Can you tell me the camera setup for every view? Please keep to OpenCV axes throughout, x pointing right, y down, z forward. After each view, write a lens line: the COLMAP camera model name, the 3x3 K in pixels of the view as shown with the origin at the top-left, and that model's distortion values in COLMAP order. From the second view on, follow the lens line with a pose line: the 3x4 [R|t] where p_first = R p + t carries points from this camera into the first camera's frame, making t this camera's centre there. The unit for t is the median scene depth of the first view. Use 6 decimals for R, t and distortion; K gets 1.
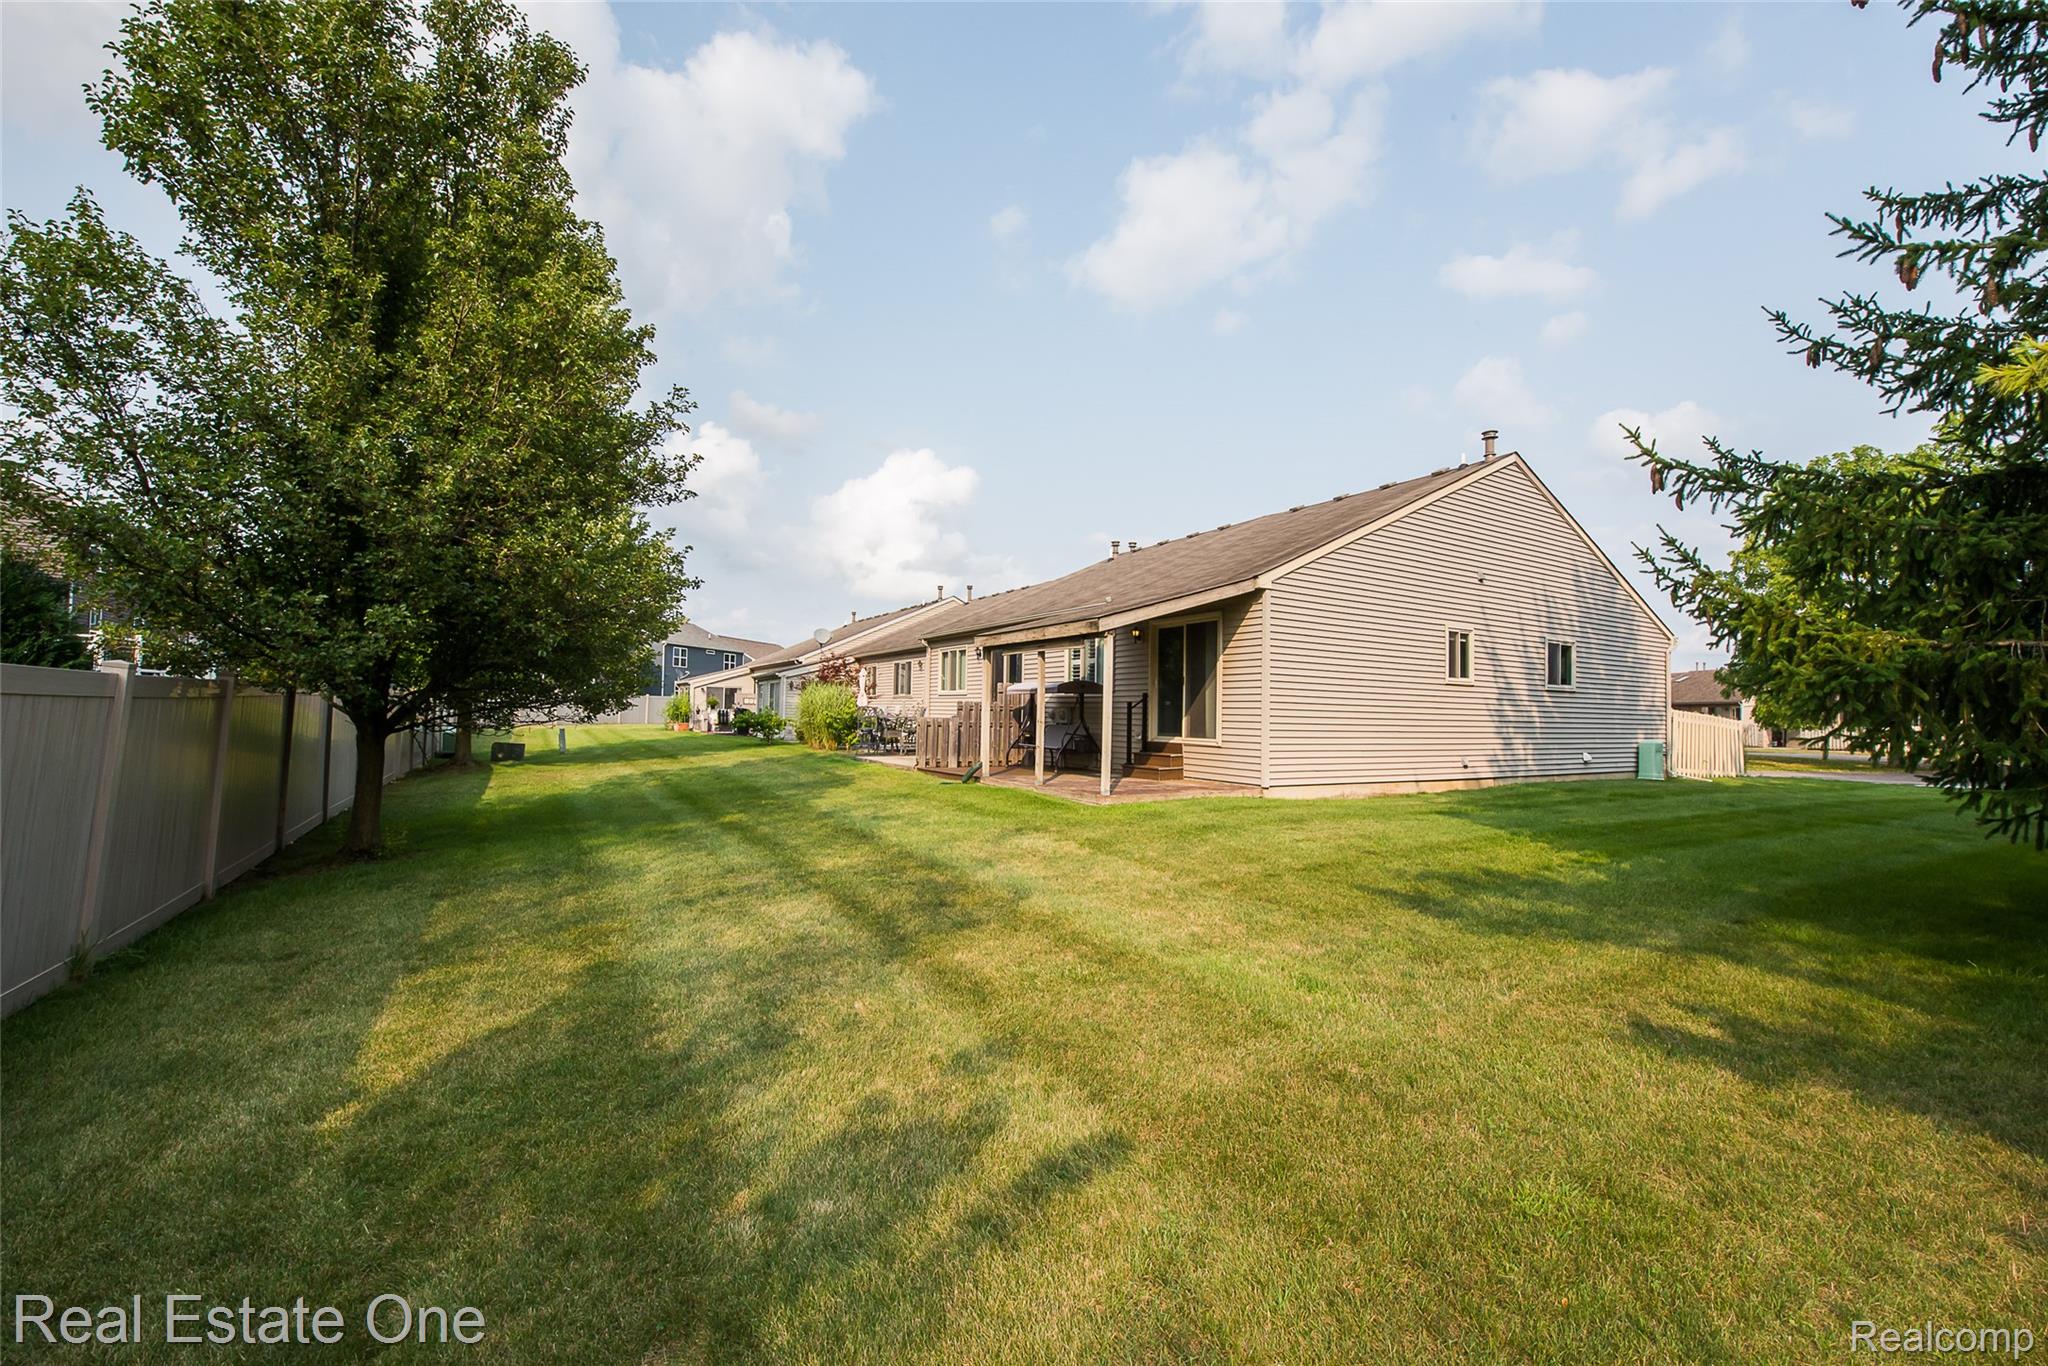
lens RADIAL K [[887.0, 0, 1038.3], [0, 887.0, 686.5], [0, 0, 1]] dist [-0.003166, -0.000610]
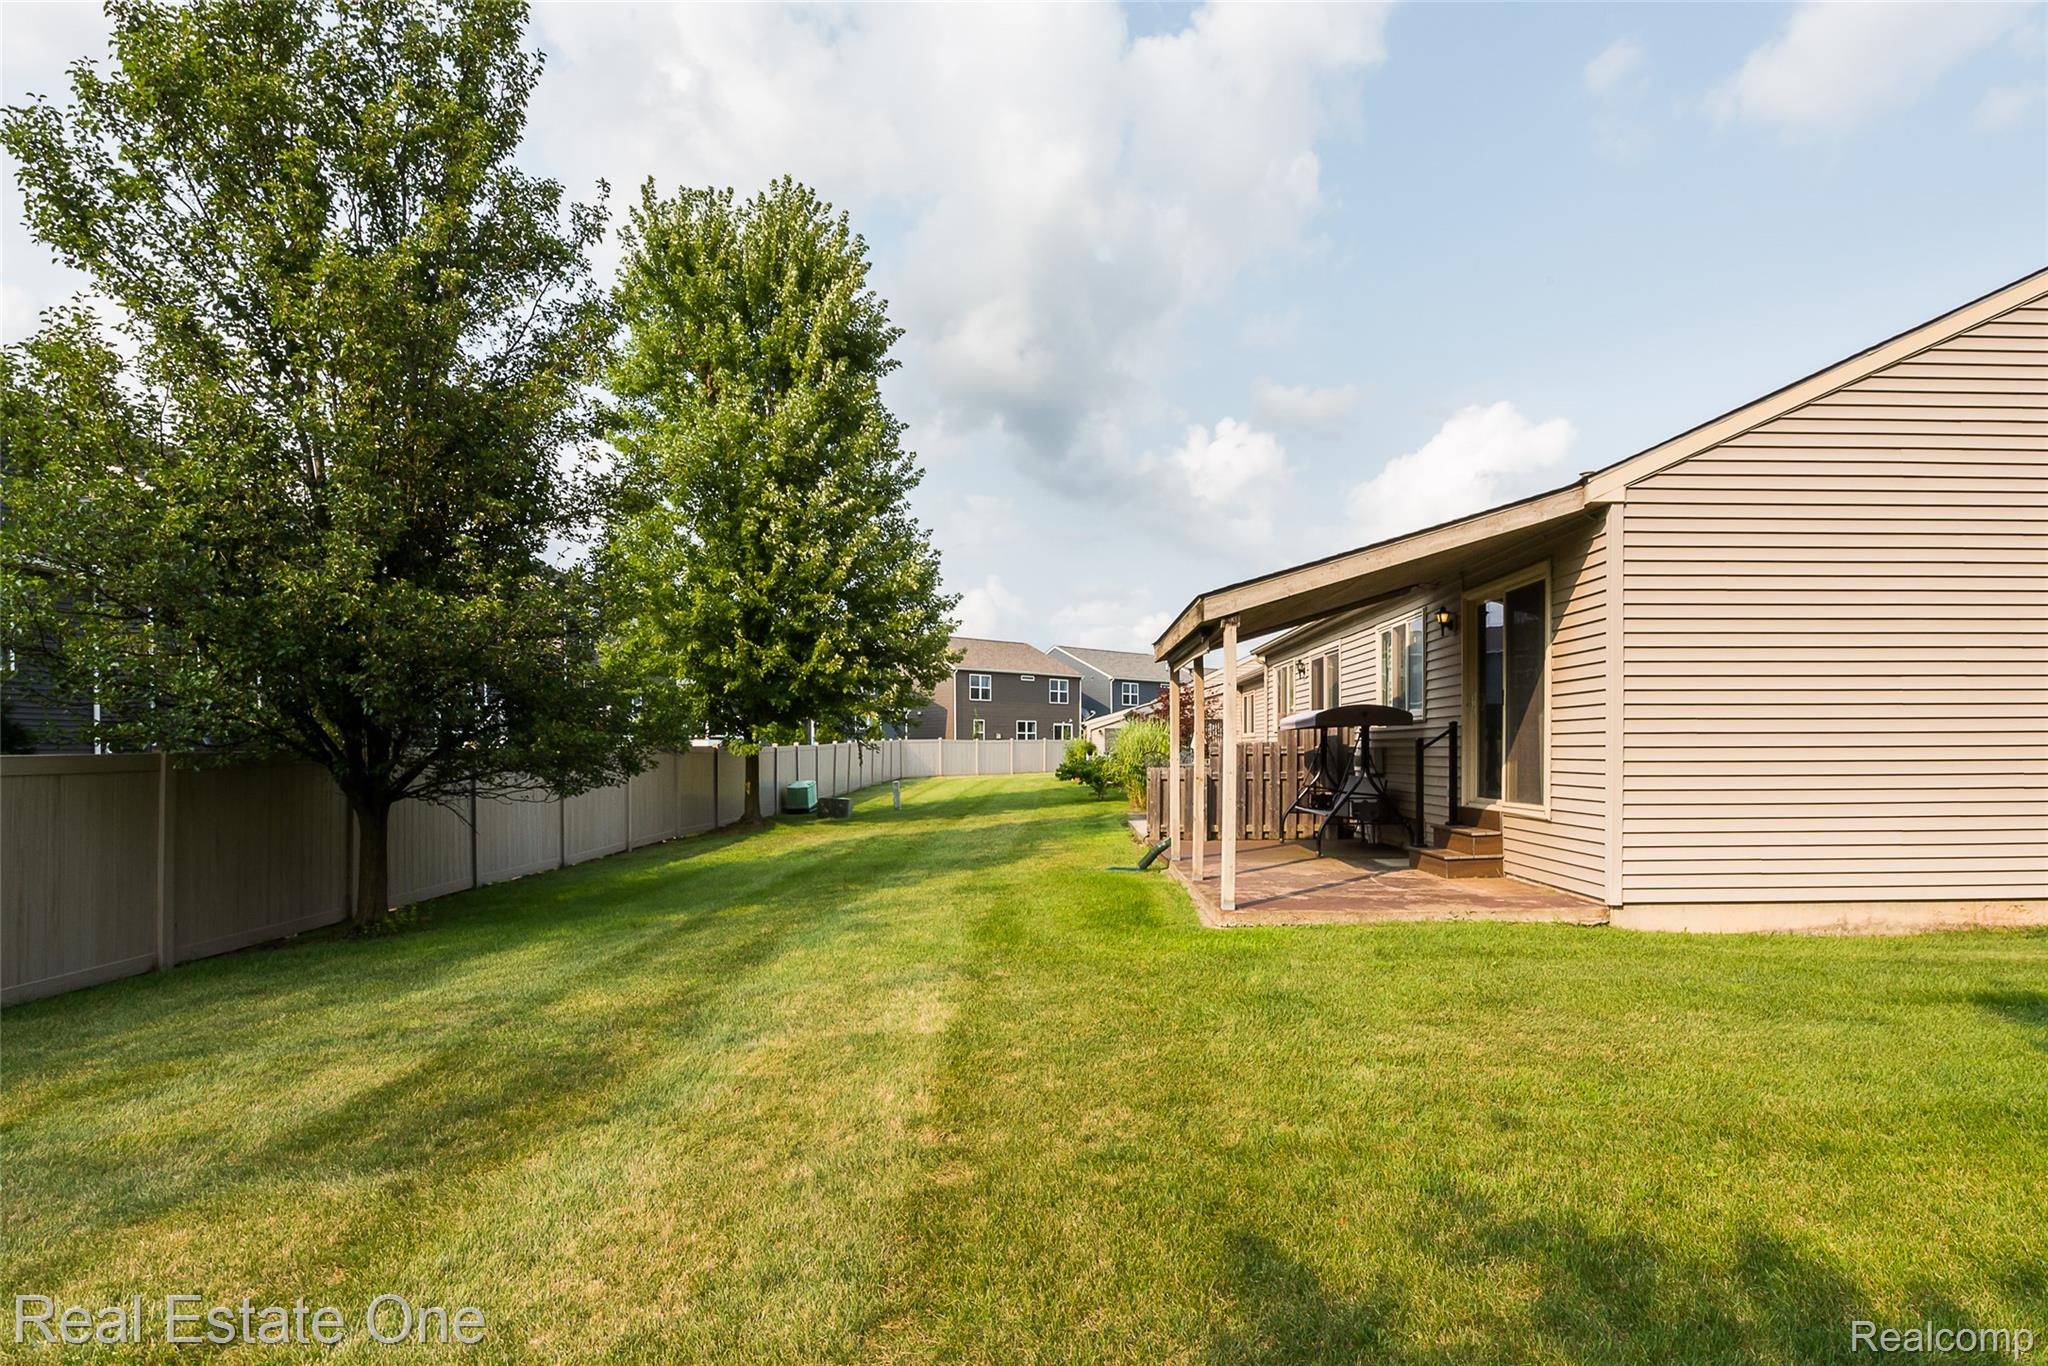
lens RADIAL K [[1046.2, 0, 1026.8], [0, 1046.2, 775.2], [0, 0, 1]] dist [-0.028450, -0.001057]
pose [[0.839583, -0.009792, -0.543143, 0.253916], [0.038043, 0.998443, 0.040806, 0.003811], [0.541897, -0.054923, 0.838648, 0.287314]]
